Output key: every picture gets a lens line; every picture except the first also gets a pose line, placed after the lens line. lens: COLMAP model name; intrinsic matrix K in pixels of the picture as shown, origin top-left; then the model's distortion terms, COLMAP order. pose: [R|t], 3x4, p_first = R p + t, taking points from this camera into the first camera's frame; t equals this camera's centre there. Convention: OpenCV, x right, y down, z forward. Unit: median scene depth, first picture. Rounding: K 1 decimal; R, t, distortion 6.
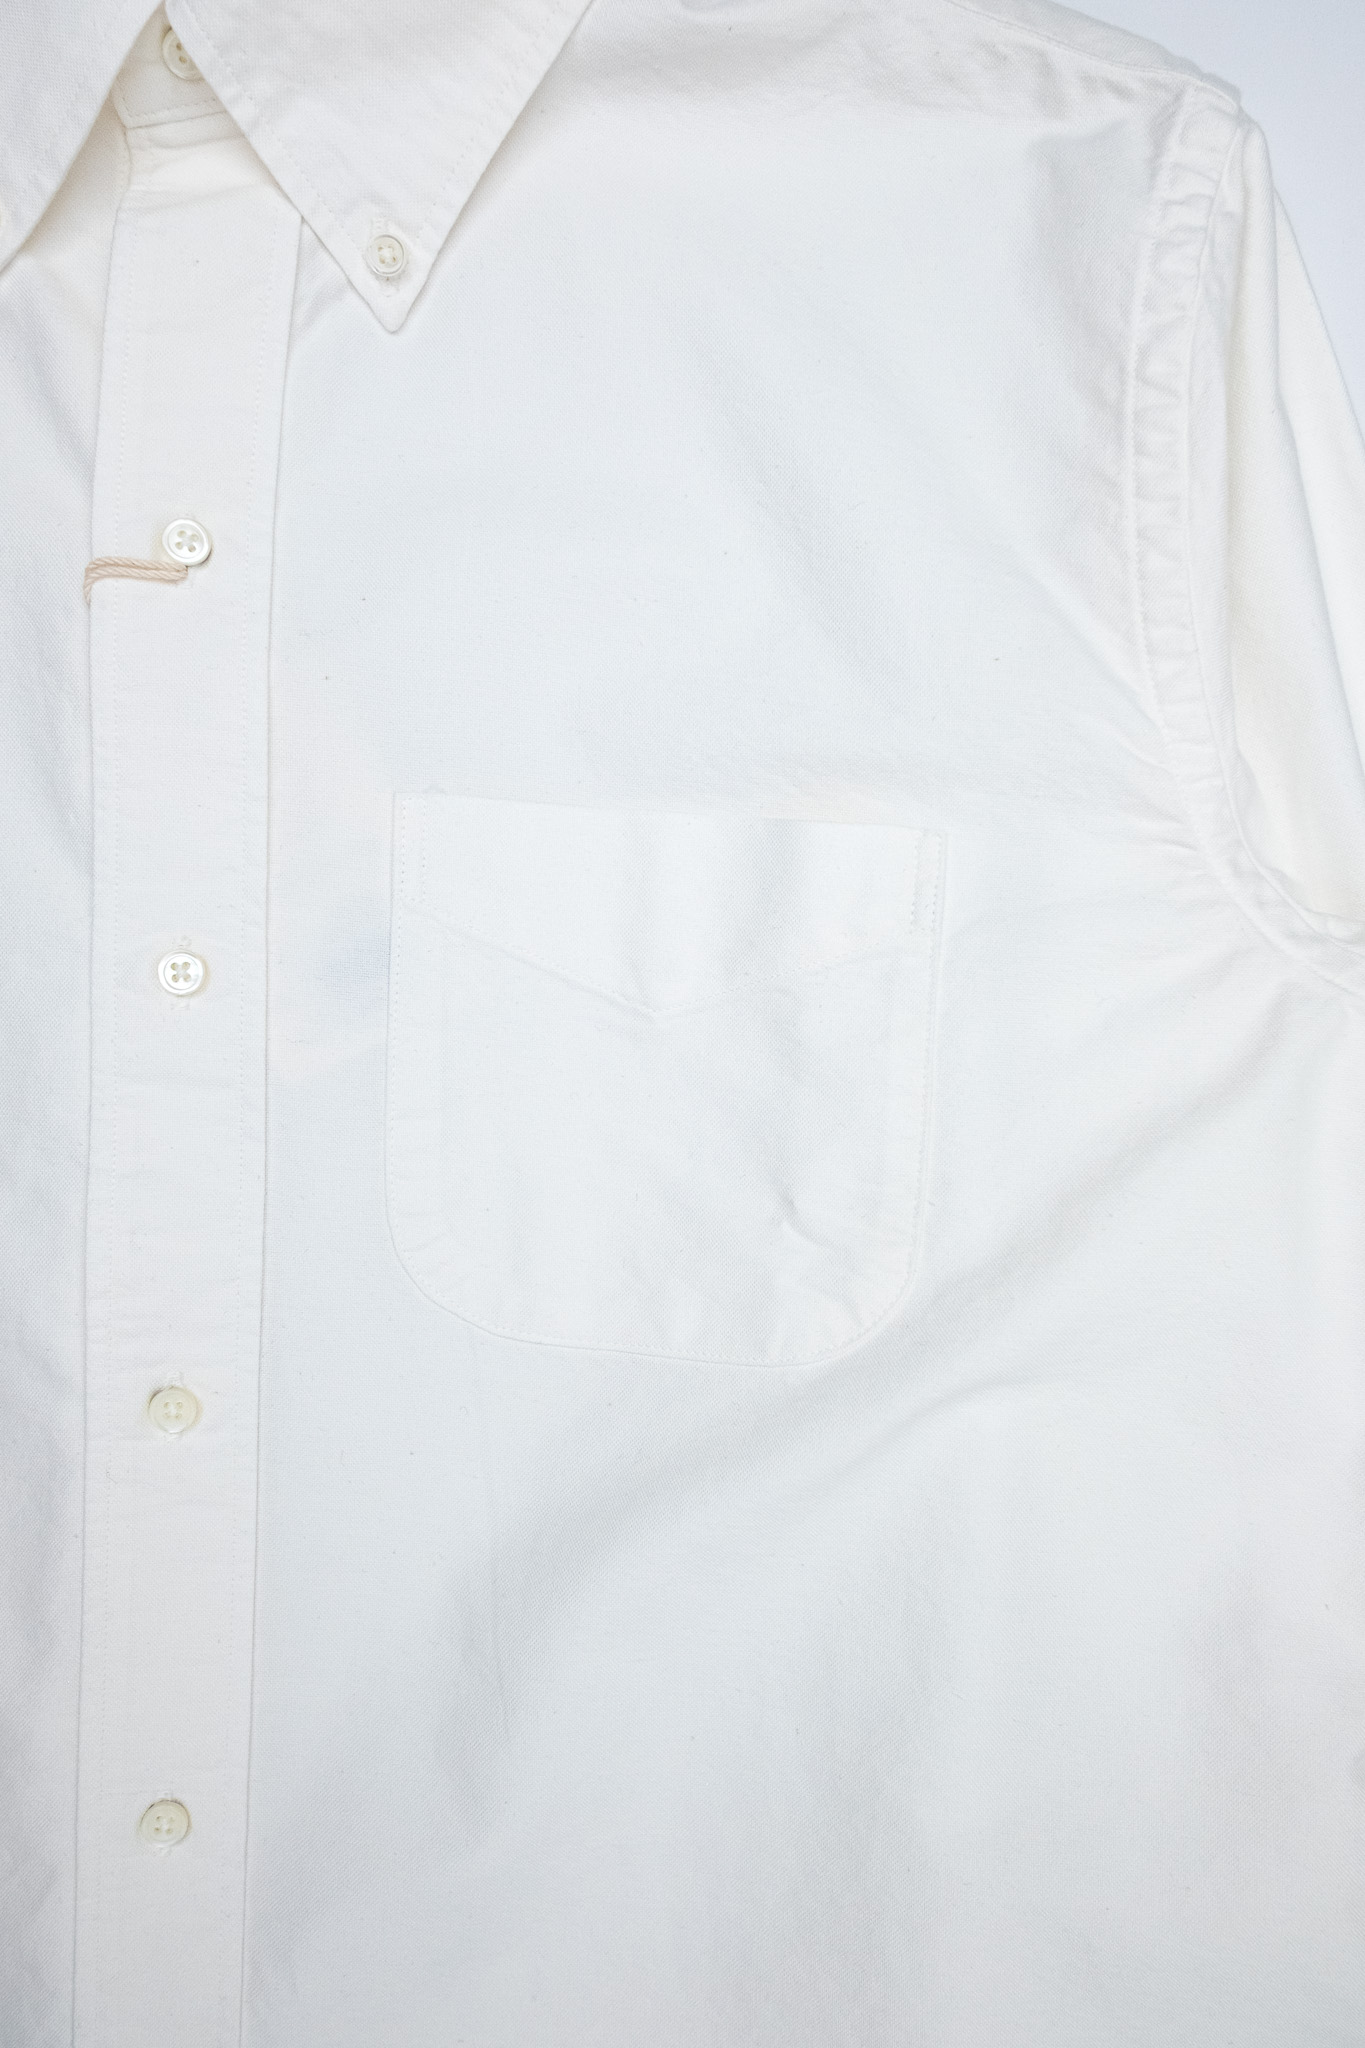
lens RADIAL K [[2189.7, 0, 711.3], [0, 2189.7, 1105.1], [0, 0, 1]] dist [0.027181, 0.000000]
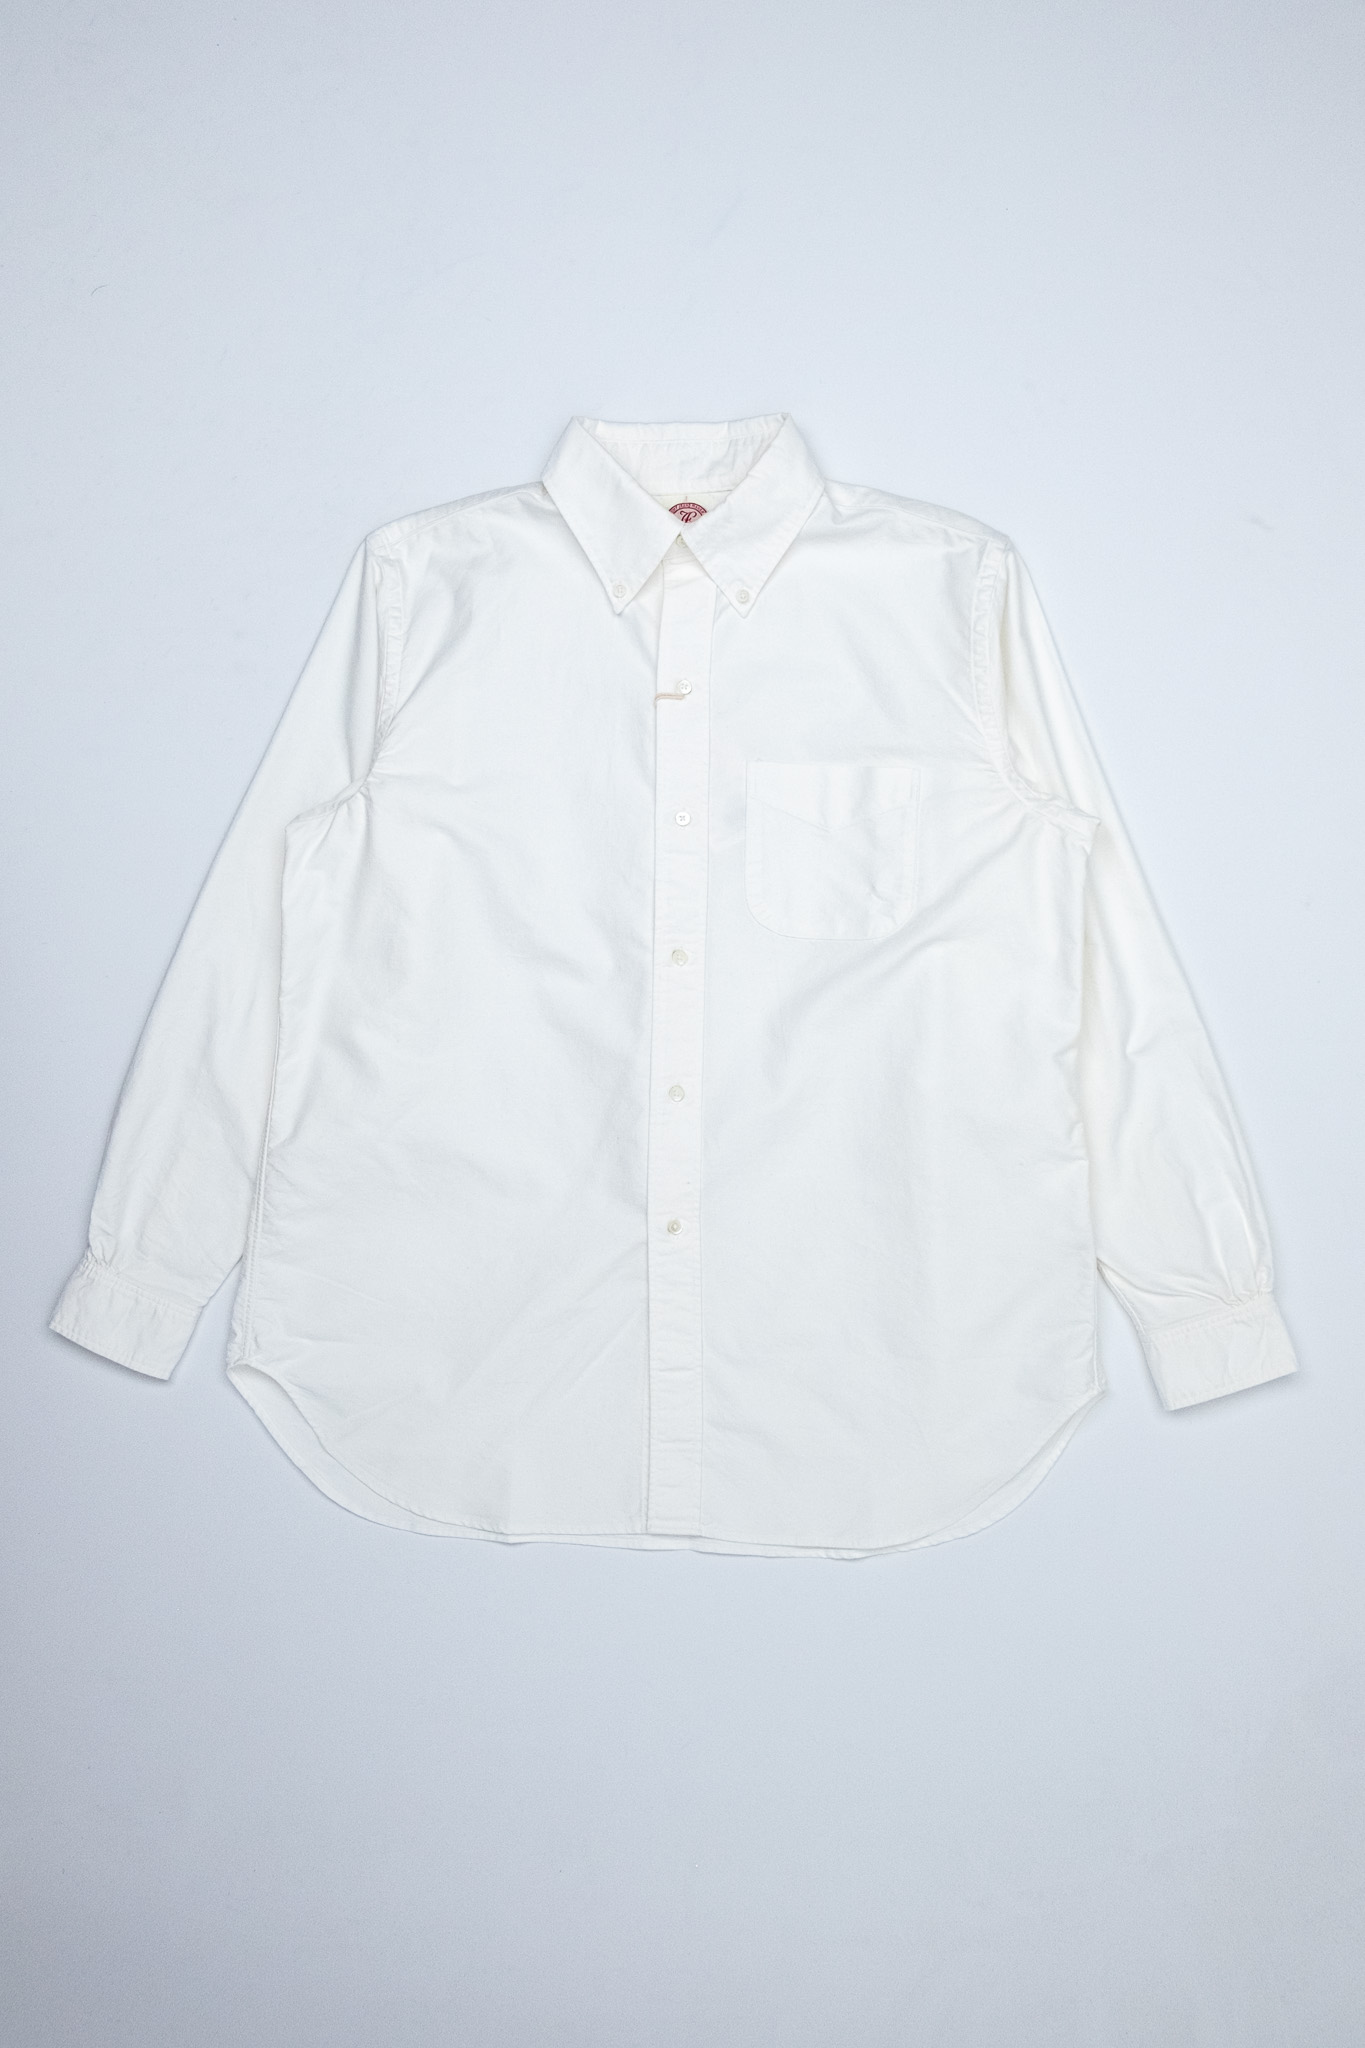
lens RADIAL K [[2189.7, 0, 701.4], [0, 2189.7, 986.9], [0, 0, 1]] dist [0.027181, 0.000000]
pose [[0.997206, -0.017183, -0.072698, 0.015495], [0.014460, 0.999180, -0.037813, 0.307682], [0.073288, 0.036656, 0.996637, -2.188935]]
